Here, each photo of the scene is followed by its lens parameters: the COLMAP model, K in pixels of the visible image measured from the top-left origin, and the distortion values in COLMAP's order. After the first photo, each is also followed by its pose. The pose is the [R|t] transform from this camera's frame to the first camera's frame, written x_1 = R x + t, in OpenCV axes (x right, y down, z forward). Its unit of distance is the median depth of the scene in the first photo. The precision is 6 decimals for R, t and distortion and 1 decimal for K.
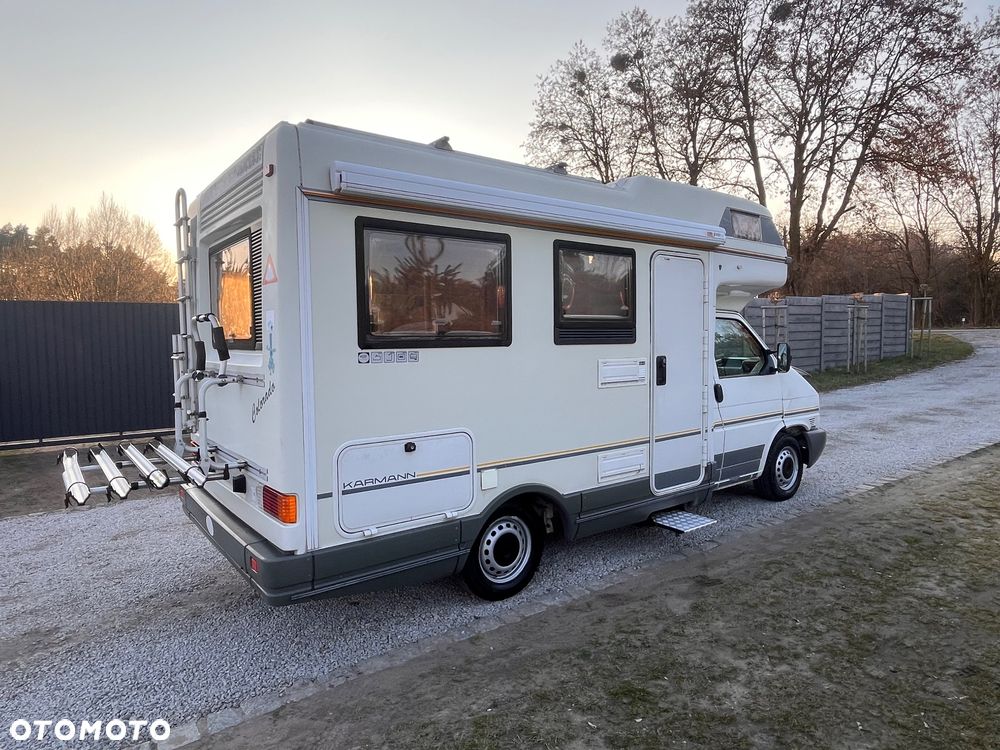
lens RADIAL K [[613.1, 0, 500.0], [0, 613.1, 375.0], [0, 0, 1]] dist [0.000521, 0.001392]
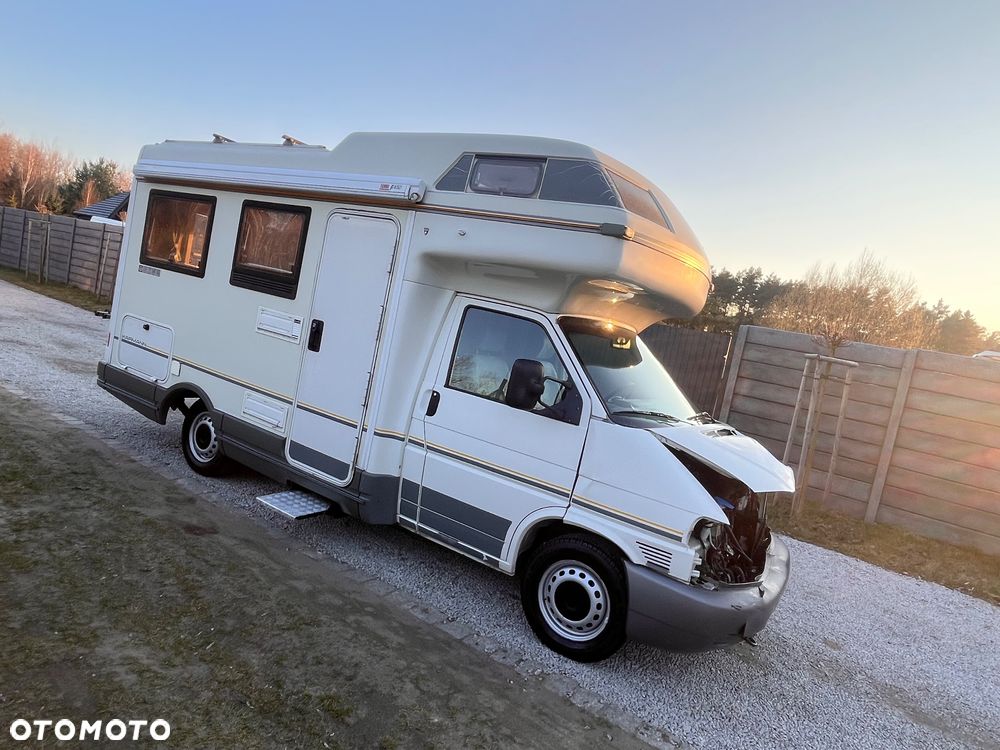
lens RADIAL K [[613.1, 0, 500.0], [0, 613.1, 375.0], [0, 0, 1]] dist [0.000521, 0.001392]
pose [[0.342219, 0.166649, -0.924724, 1.378496], [-0.261366, 0.962189, 0.076676, -0.105540], [0.902538, 0.215452, 0.372836, 1.023726]]
